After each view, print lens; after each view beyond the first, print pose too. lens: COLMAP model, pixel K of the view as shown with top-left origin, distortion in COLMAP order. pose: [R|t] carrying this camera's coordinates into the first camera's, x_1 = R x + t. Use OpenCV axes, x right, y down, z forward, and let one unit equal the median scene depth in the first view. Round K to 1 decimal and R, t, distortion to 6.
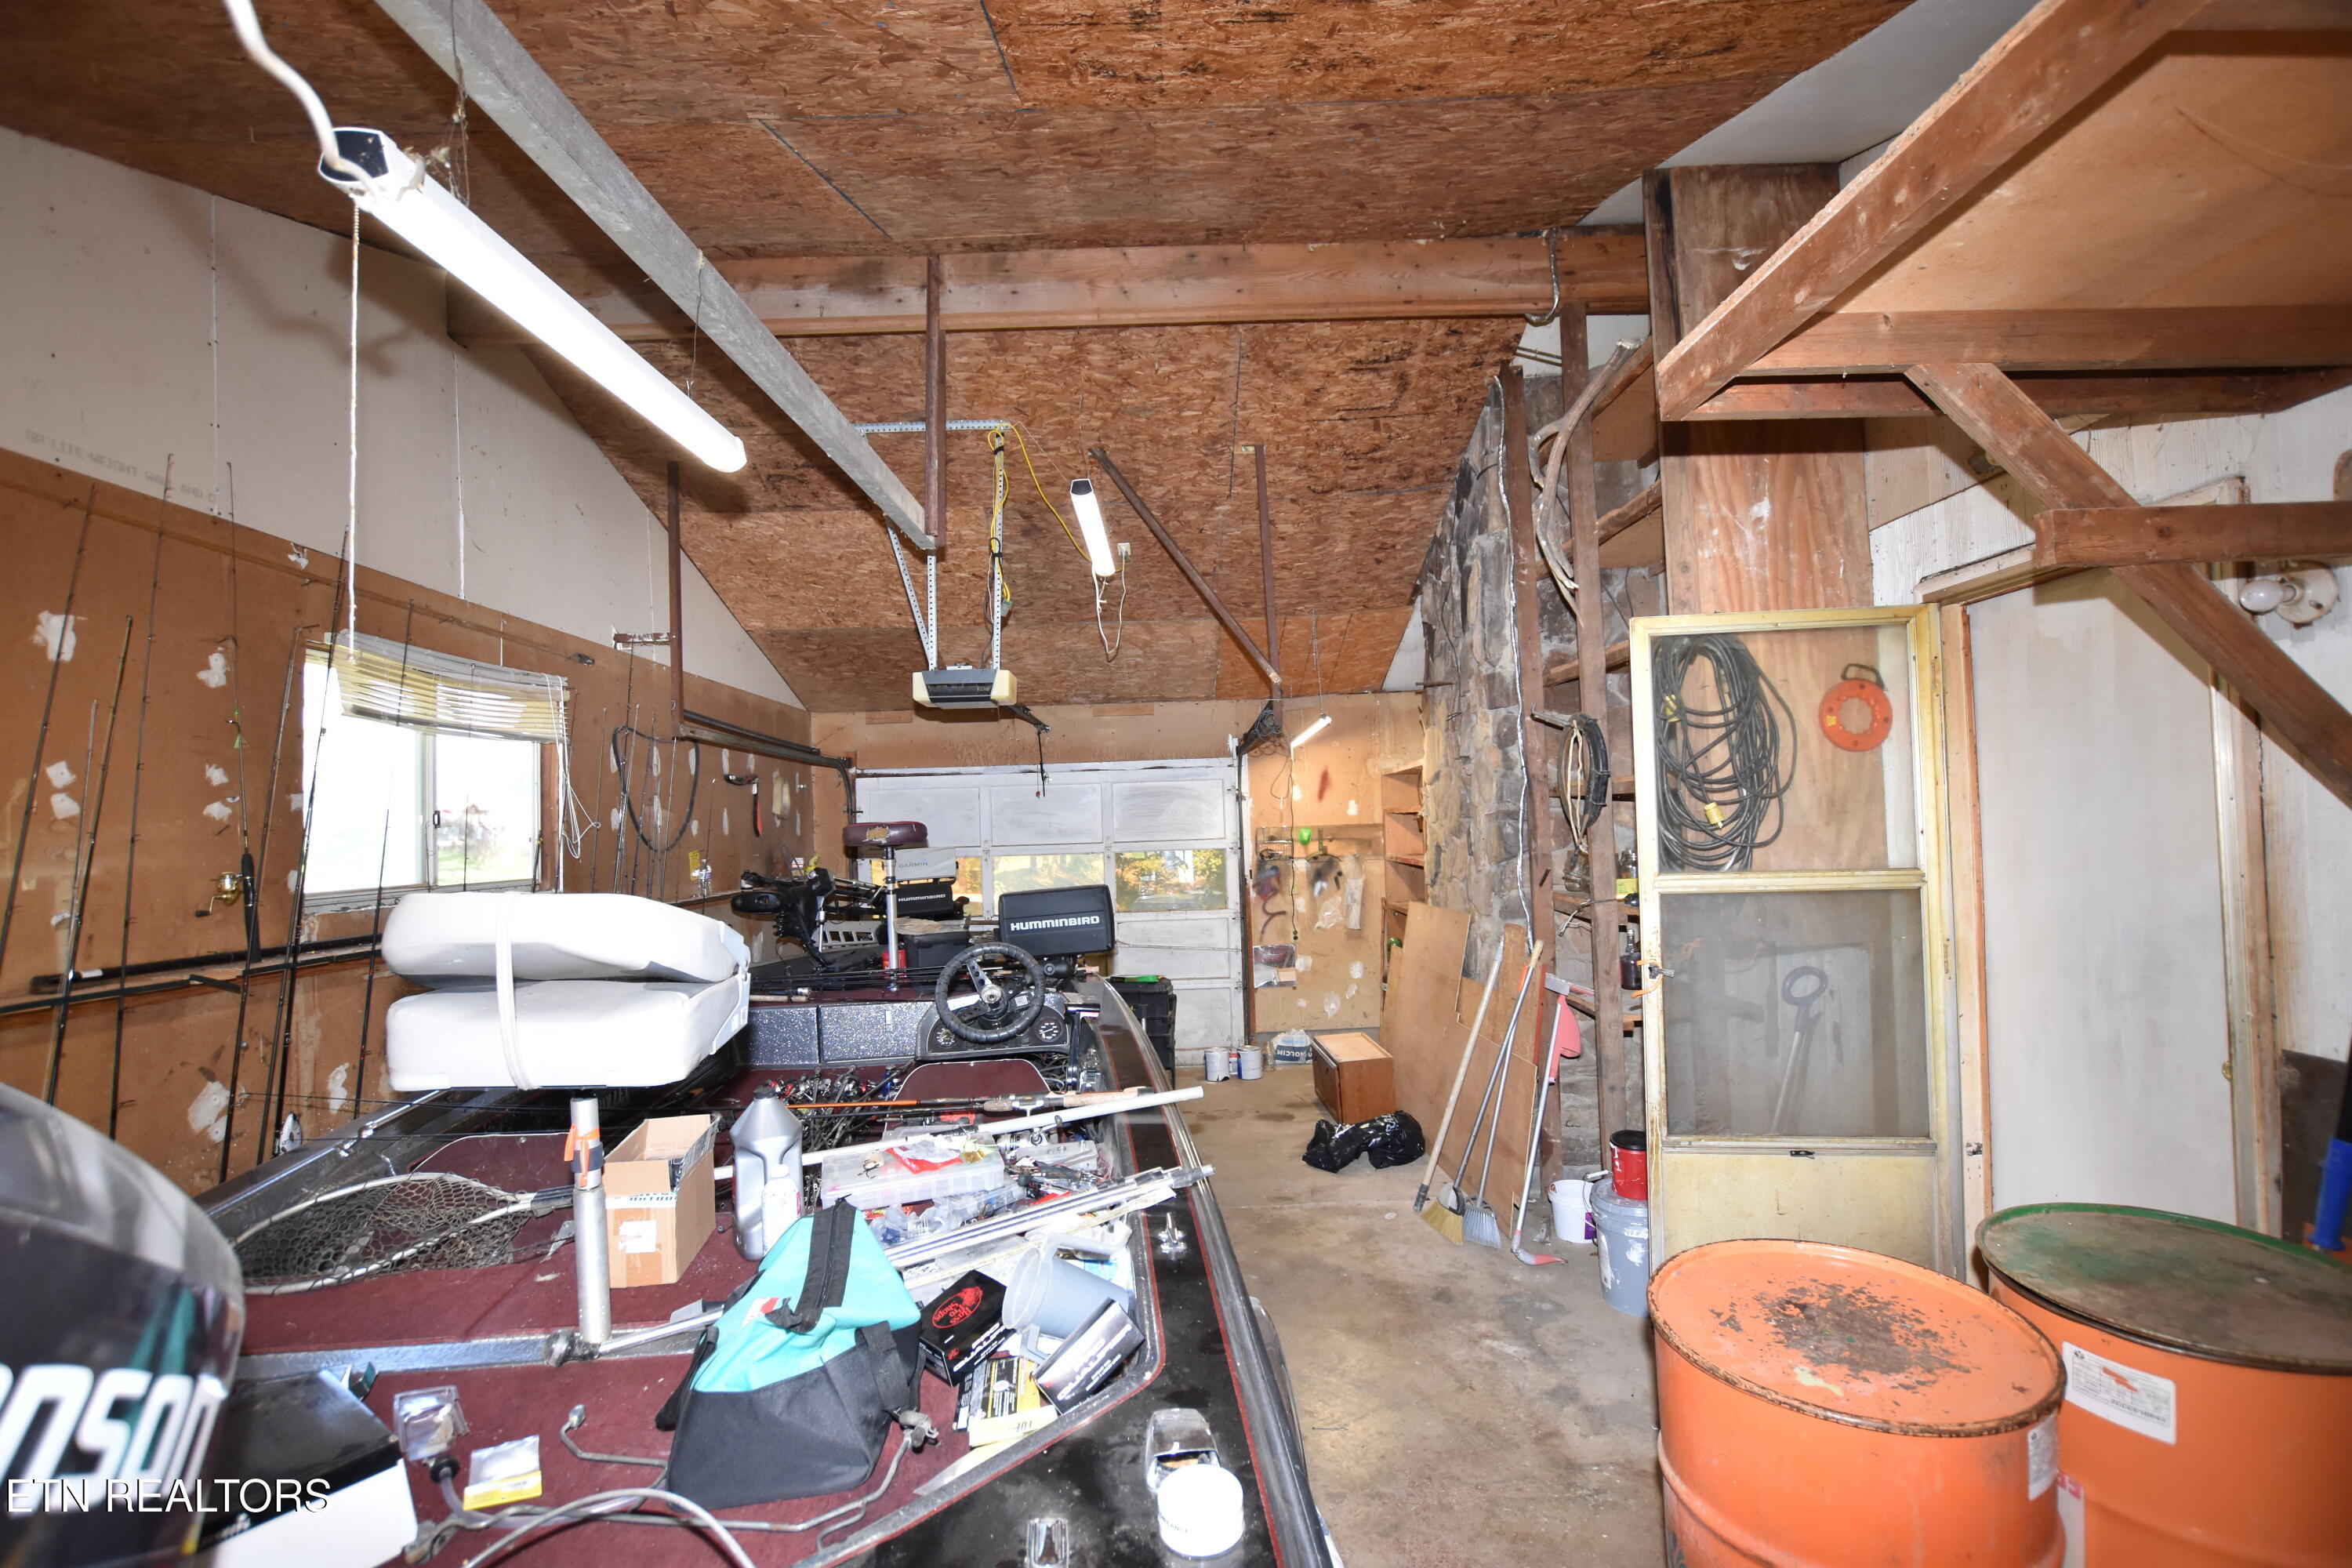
lens RADIAL K [[1027.2, 0, 1185.0], [0, 1027.2, 800.3], [0, 0, 1]] dist [-0.030414, -0.000448]
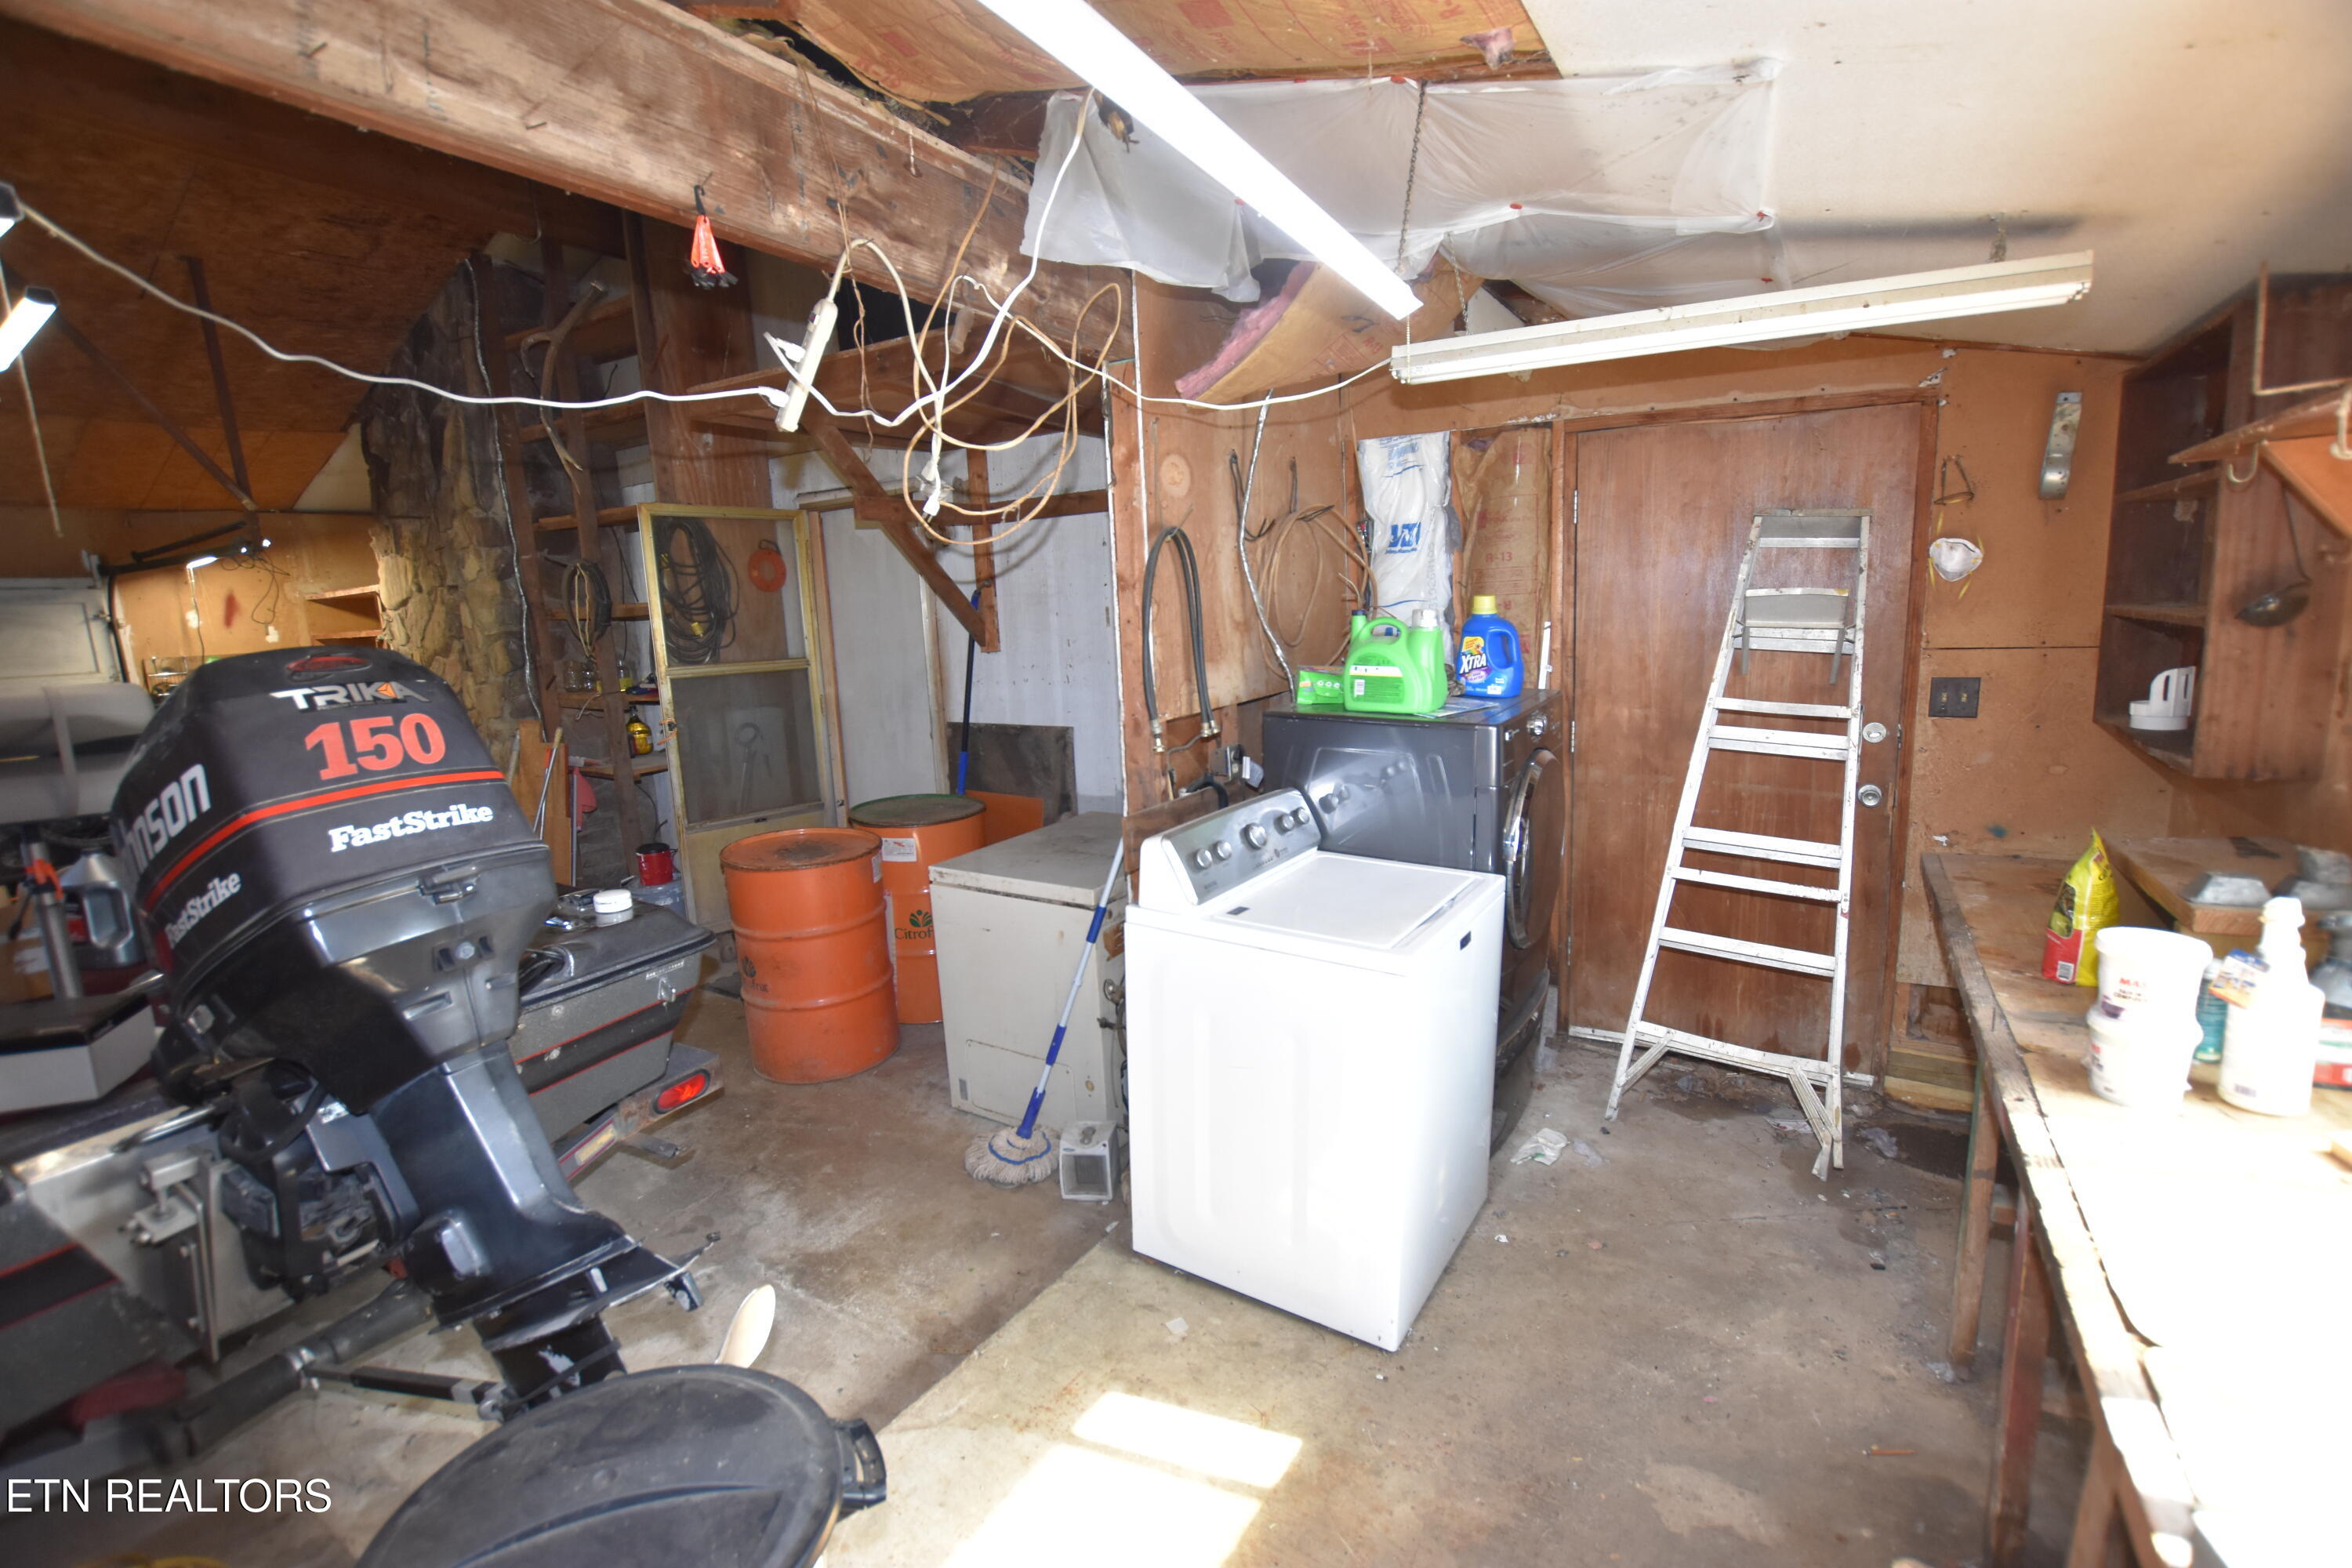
lens RADIAL K [[1027.2, 0, 1188.4], [0, 1027.2, 791.7], [0, 0, 1]] dist [-0.030414, -0.000448]
pose [[0.526445, -0.138457, 0.838859, -0.456460], [0.001933, 0.986843, 0.161669, 0.007345], [-0.850207, -0.083488, 0.519787, -0.527891]]
